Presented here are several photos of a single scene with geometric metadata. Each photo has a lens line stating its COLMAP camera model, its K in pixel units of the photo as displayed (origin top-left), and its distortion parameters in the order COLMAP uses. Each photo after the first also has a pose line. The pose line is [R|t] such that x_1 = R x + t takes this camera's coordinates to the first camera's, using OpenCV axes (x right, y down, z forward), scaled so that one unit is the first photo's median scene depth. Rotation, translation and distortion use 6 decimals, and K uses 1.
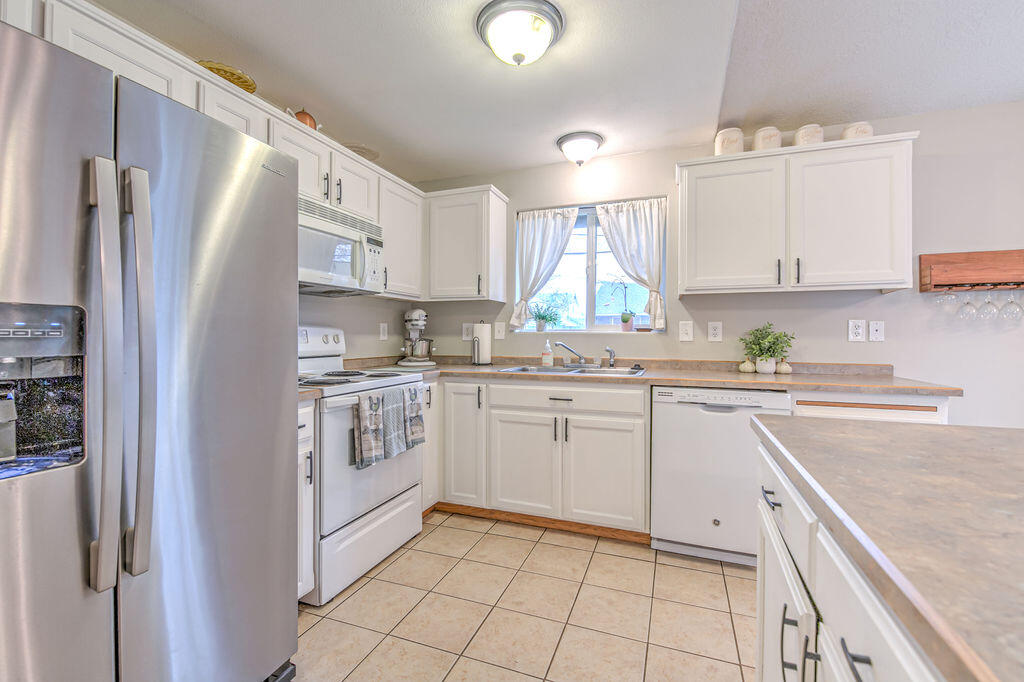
lens RADIAL K [[441.3, 0, 512.4], [0, 441.3, 336.6], [0, 0, 1]] dist [0.008404, -0.000130]
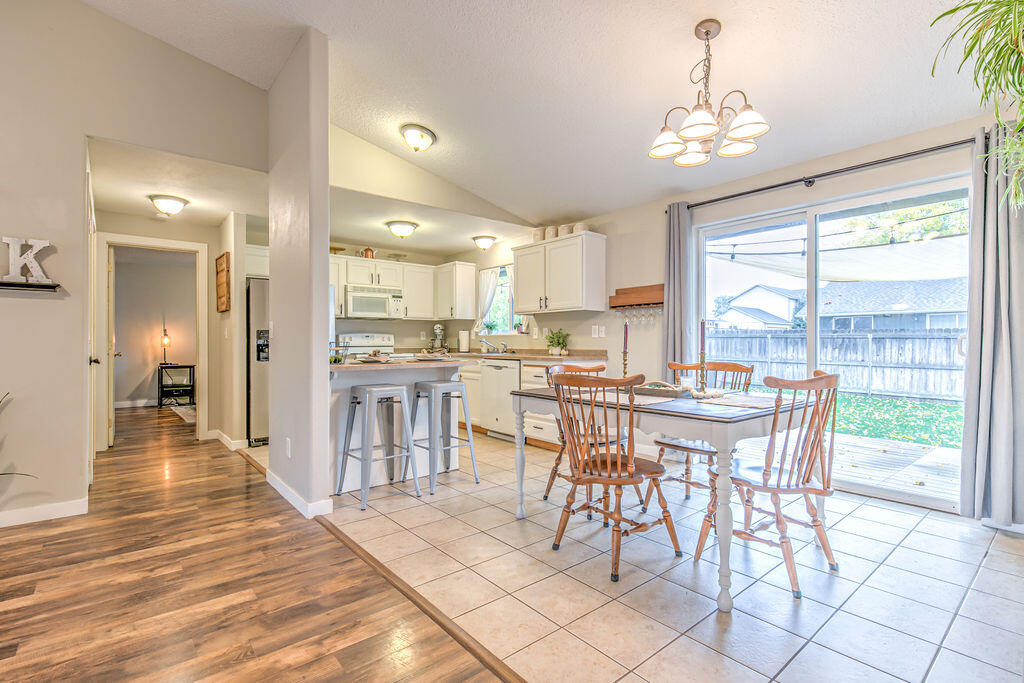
lens RADIAL K [[480.7, 0, 512.0], [0, 480.7, 341.5], [0, 0, 1]] dist [0.001493, -0.000050]
pose [[0.867298, -0.007214, -0.497738, 1.423890], [0.004779, 0.999970, -0.006165, 0.037527], [0.497767, 0.002968, 0.867306, -0.861975]]
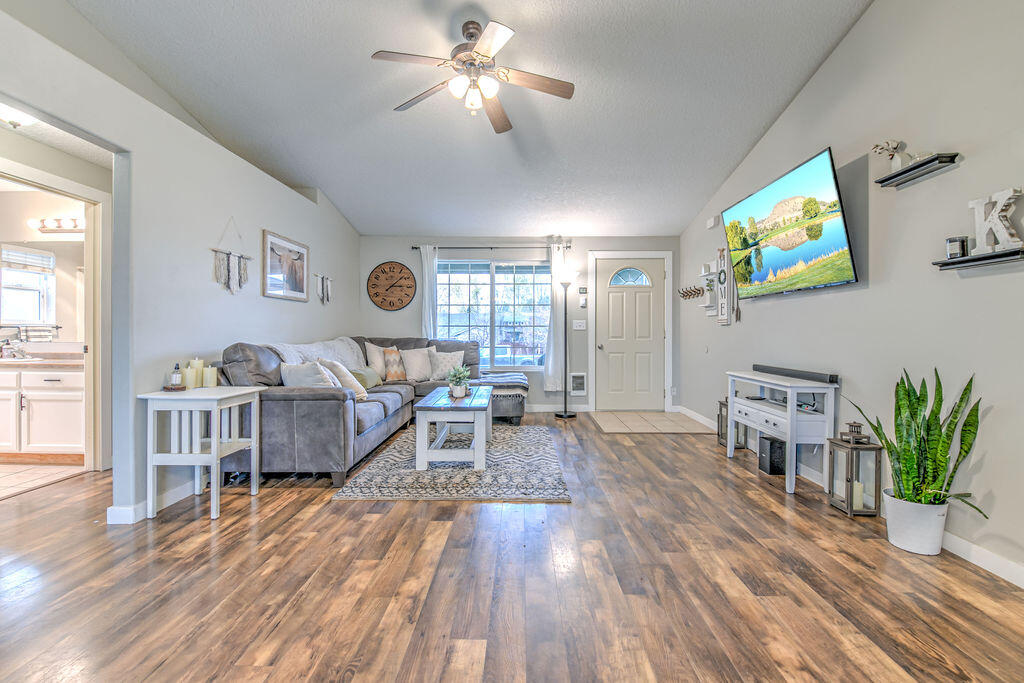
lens RADIAL K [[446.9, 0, 513.2], [0, 446.9, 335.3], [0, 0, 1]] dist [-0.003829, -0.000987]
pose [[-0.941761, -0.002931, -0.336269, 0.941363], [-0.004117, 0.999988, 0.002814, 0.032508], [0.336257, 0.004034, -0.941762, -0.032250]]
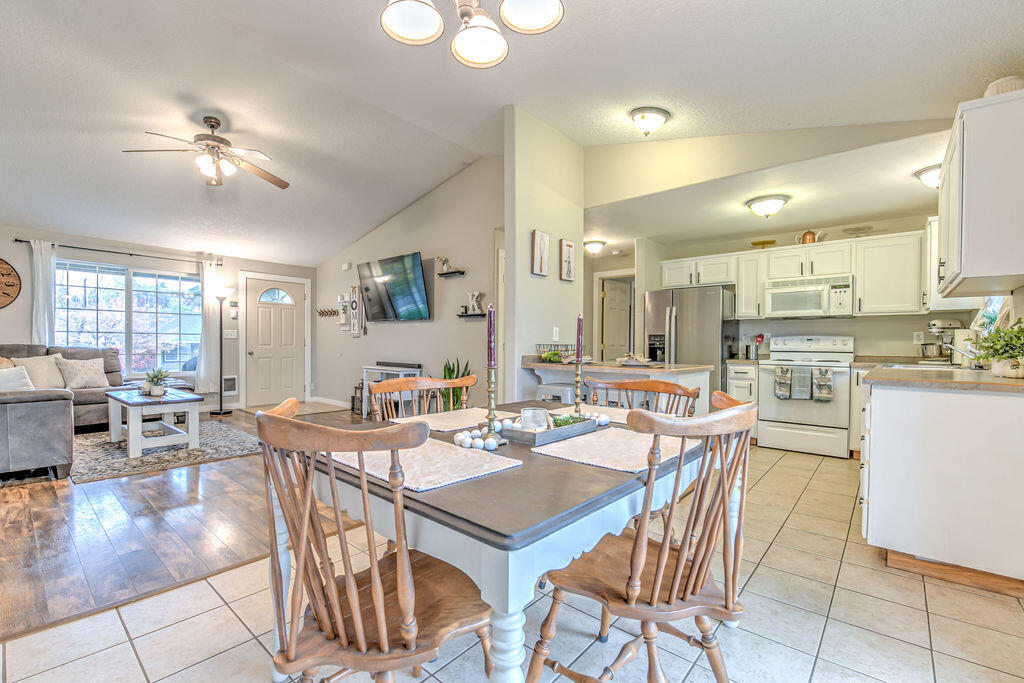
lens RADIAL K [[446.2, 0, 508.3], [0, 446.2, 347.6], [0, 0, 1]] dist [0.000700, -0.006580]
pose [[-0.351905, -0.000194, -0.936036, 1.745613], [-0.012114, 0.999917, 0.004347, 0.033552], [0.935957, 0.012869, -0.351879, 0.385985]]
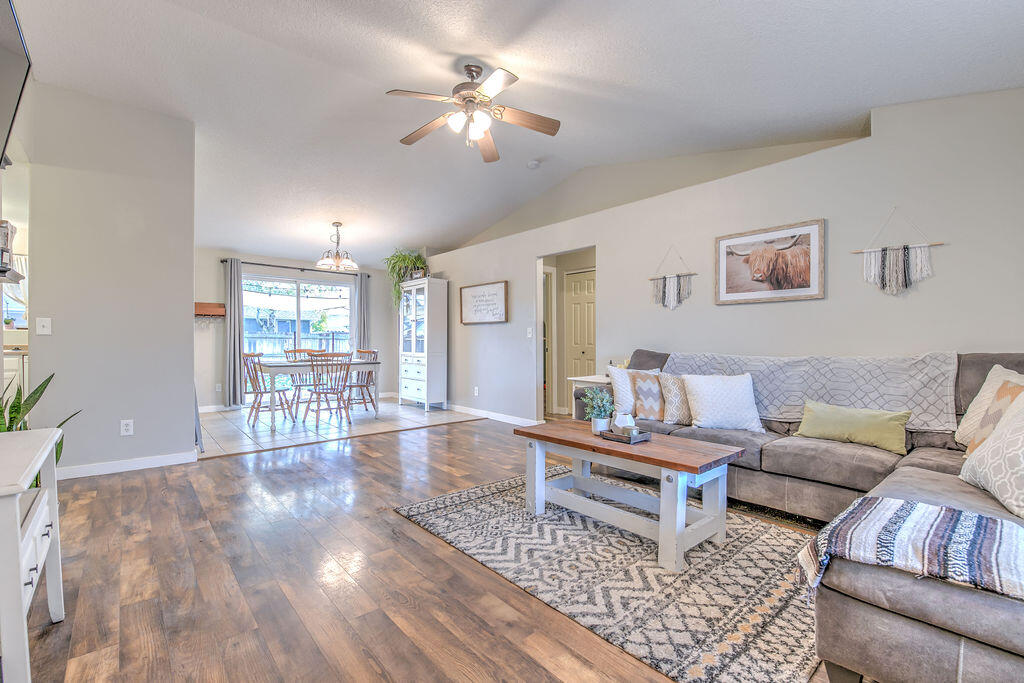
lens RADIAL K [[446.2, 0, 508.3], [0, 446.2, 347.6], [0, 0, 1]] dist [0.000700, -0.006580]
pose [[0.475179, -0.016510, 0.879734, -0.379890], [-0.001666, 0.999805, 0.019663, 0.024194], [-0.879887, -0.010810, 0.475059, -1.774900]]
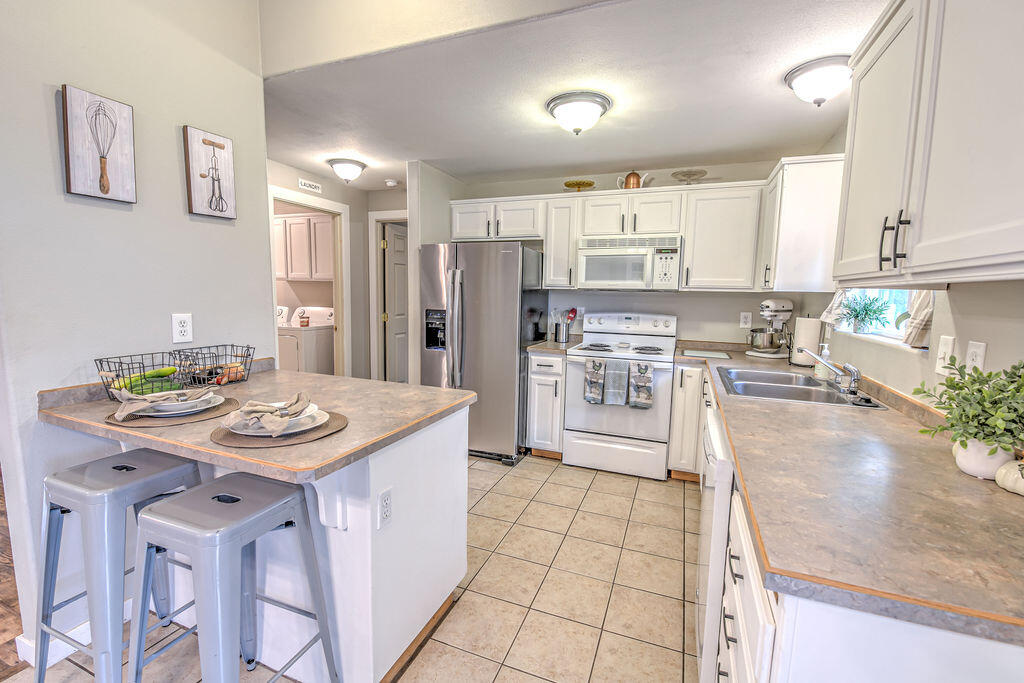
lens RADIAL K [[438.4, 0, 512.0], [0, 438.4, 341.5], [0, 0, 1]] dist [-0.001162, -0.000295]
pose [[-0.021724, 0.107284, -0.993991, 0.976253], [-0.023369, 0.993900, 0.107785, -0.076382], [0.999491, 0.025571, -0.019085, 0.563859]]
